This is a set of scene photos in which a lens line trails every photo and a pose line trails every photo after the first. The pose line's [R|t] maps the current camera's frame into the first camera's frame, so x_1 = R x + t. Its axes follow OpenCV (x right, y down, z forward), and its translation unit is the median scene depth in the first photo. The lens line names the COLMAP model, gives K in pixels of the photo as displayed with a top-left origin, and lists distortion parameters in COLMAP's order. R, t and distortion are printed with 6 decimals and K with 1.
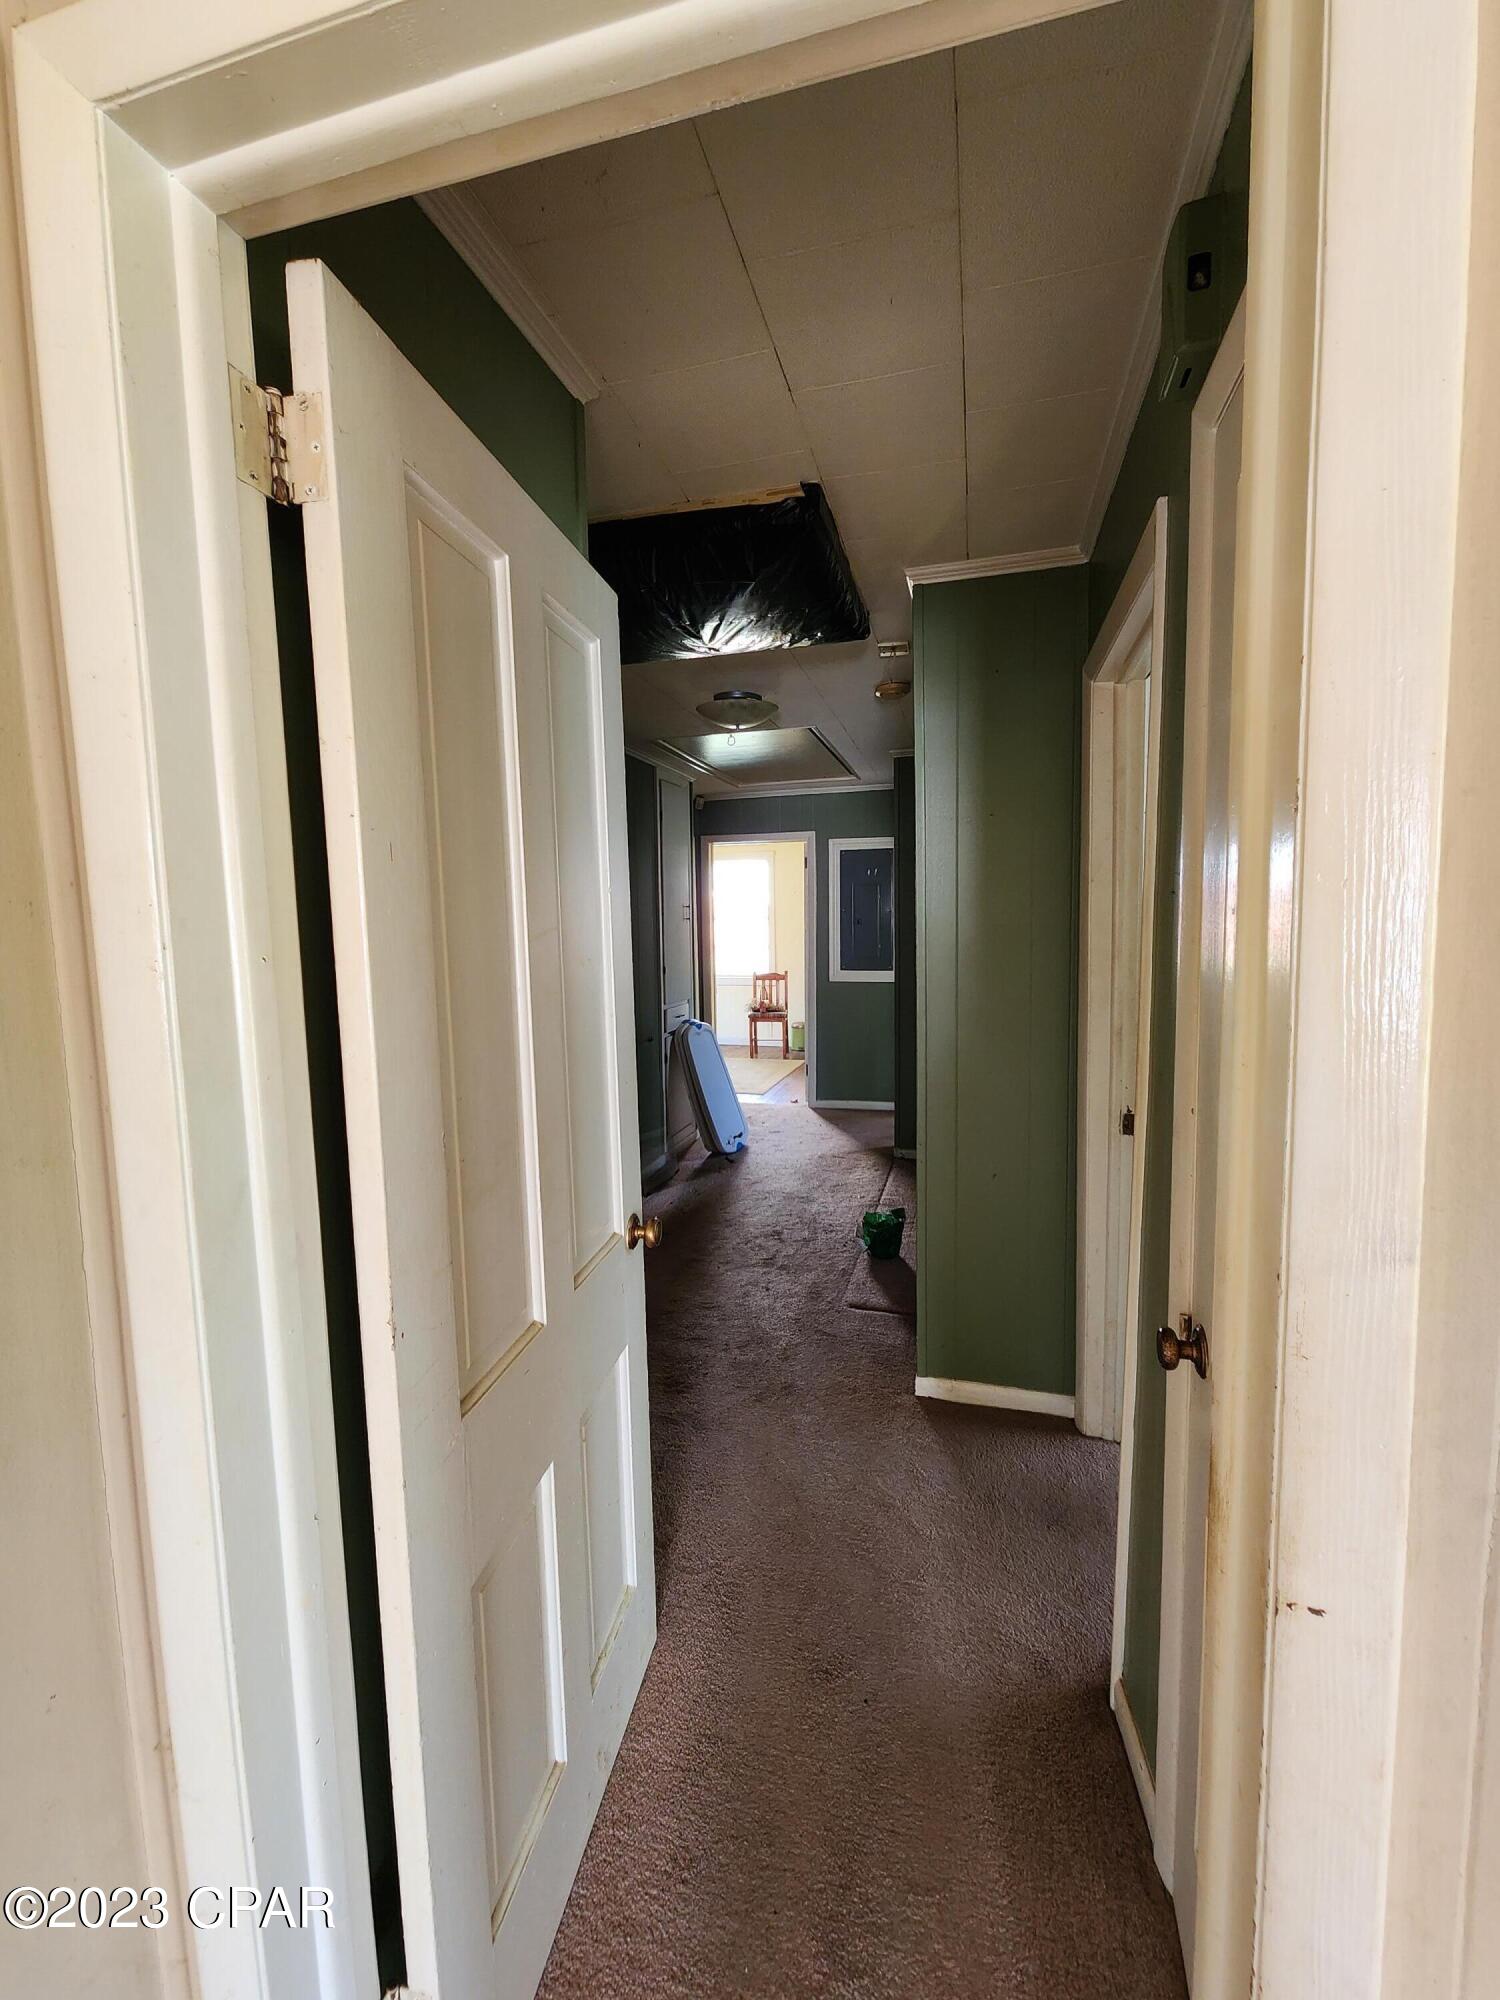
lens RADIAL K [[822.0, 0, 756.5], [0, 822.0, 991.7], [0, 0, 1]] dist [-0.000370, -0.000180]
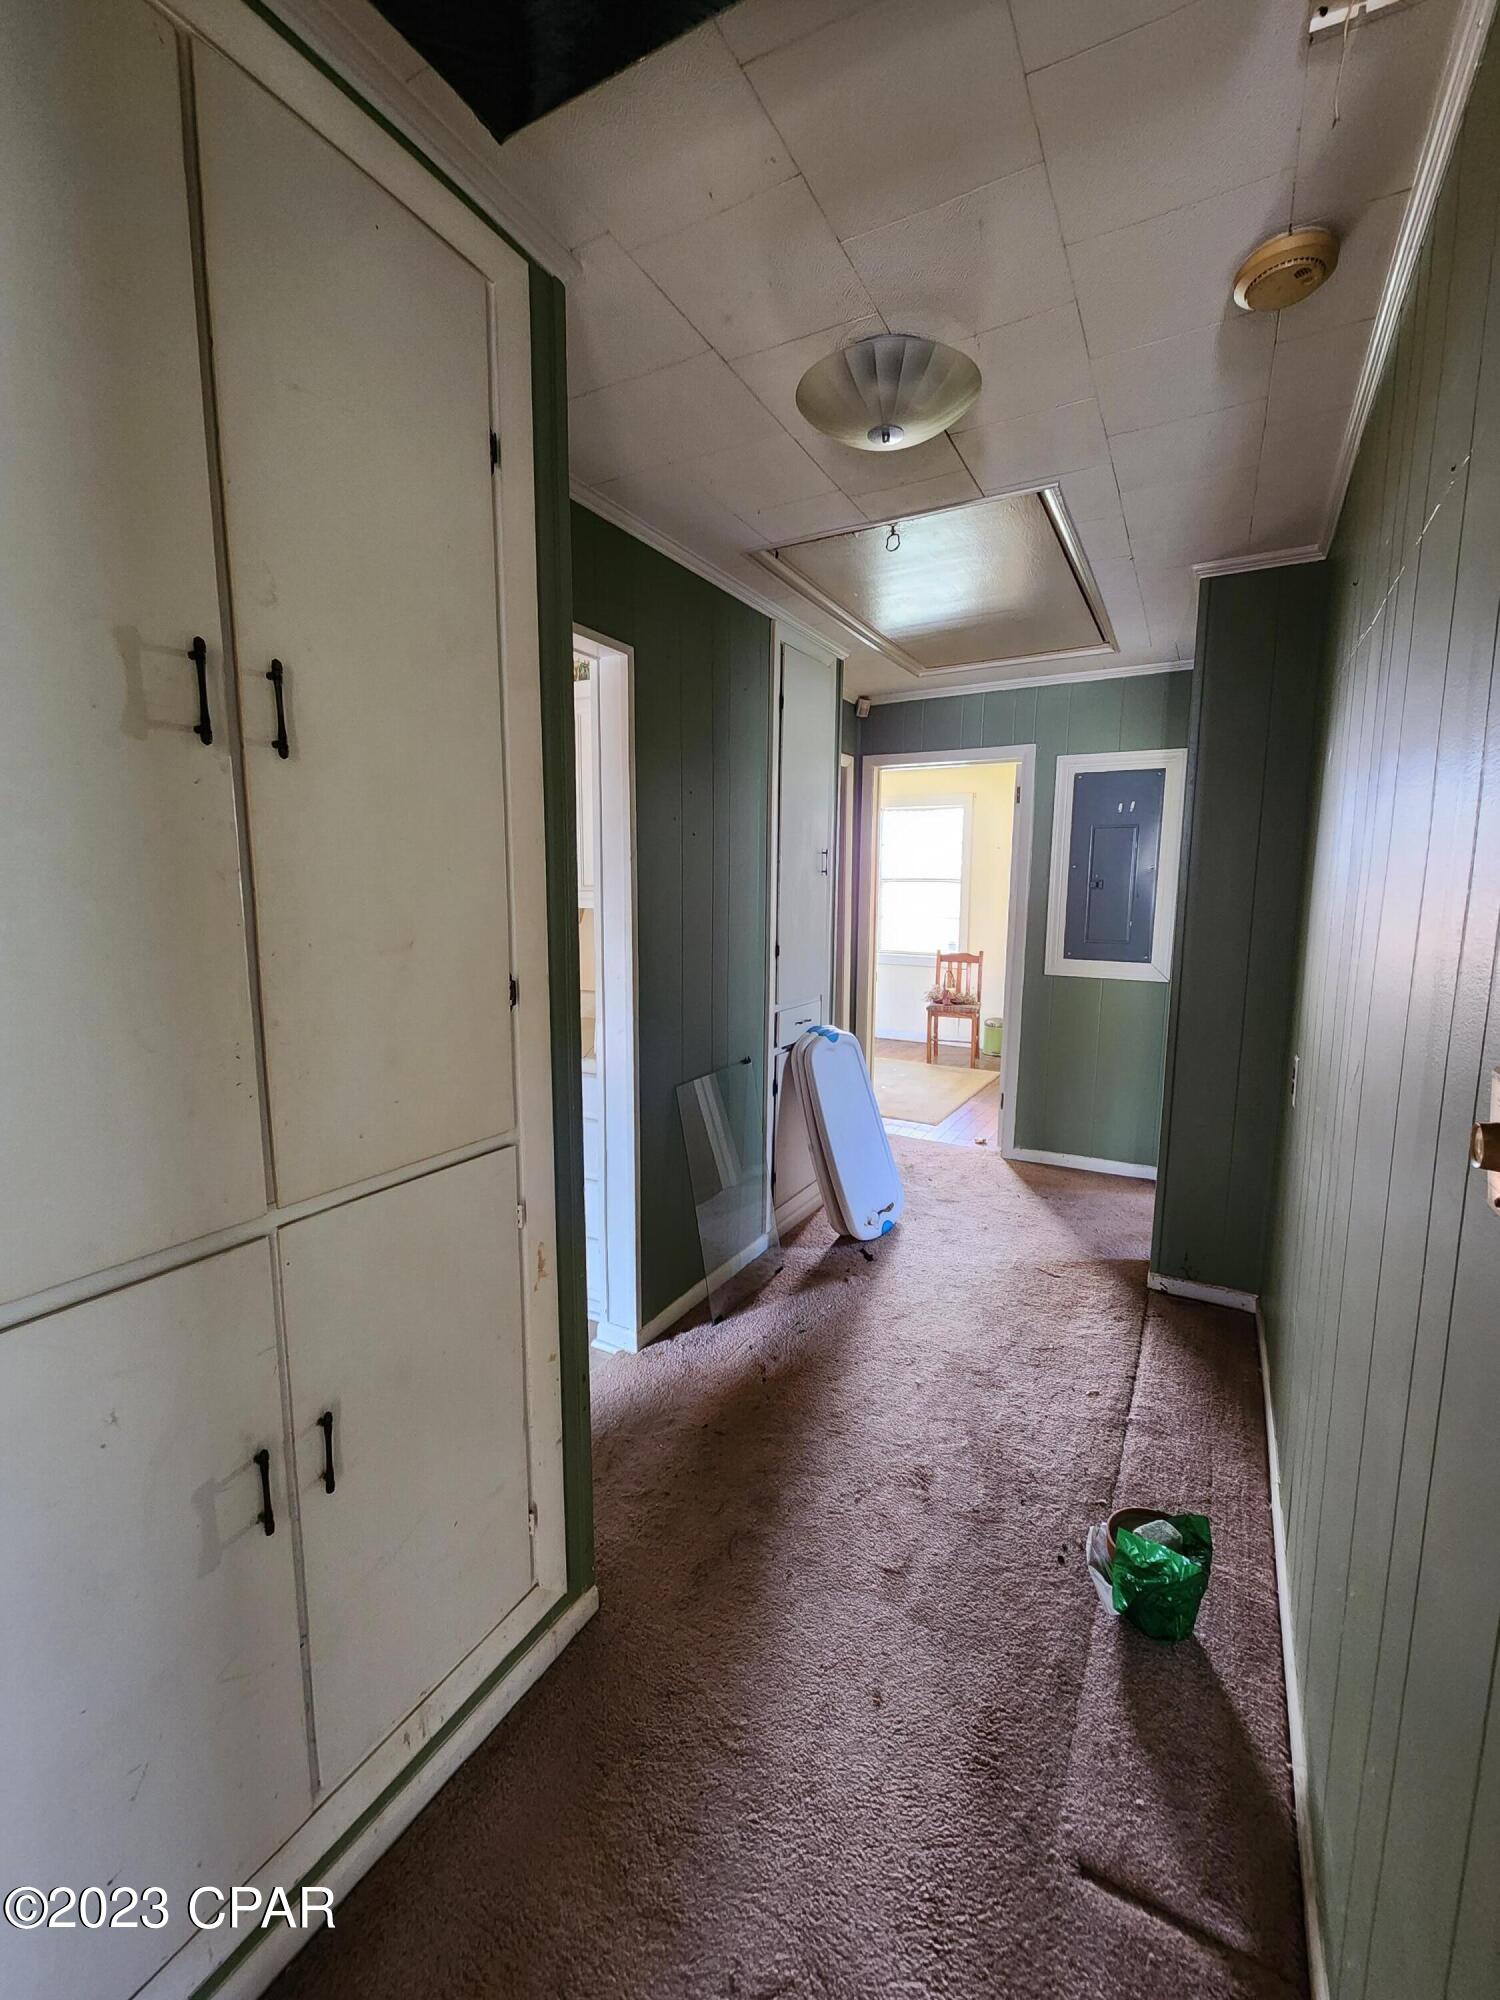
lens RADIAL K [[822.0, 0, 756.5], [0, 822.0, 991.7], [0, 0, 1]] dist [-0.000370, -0.000180]
pose [[0.971420, 0.052997, -0.231377, 0.019602], [-0.043673, 0.998021, 0.045238, -0.021094], [0.233316, -0.033840, 0.971812, 0.348463]]
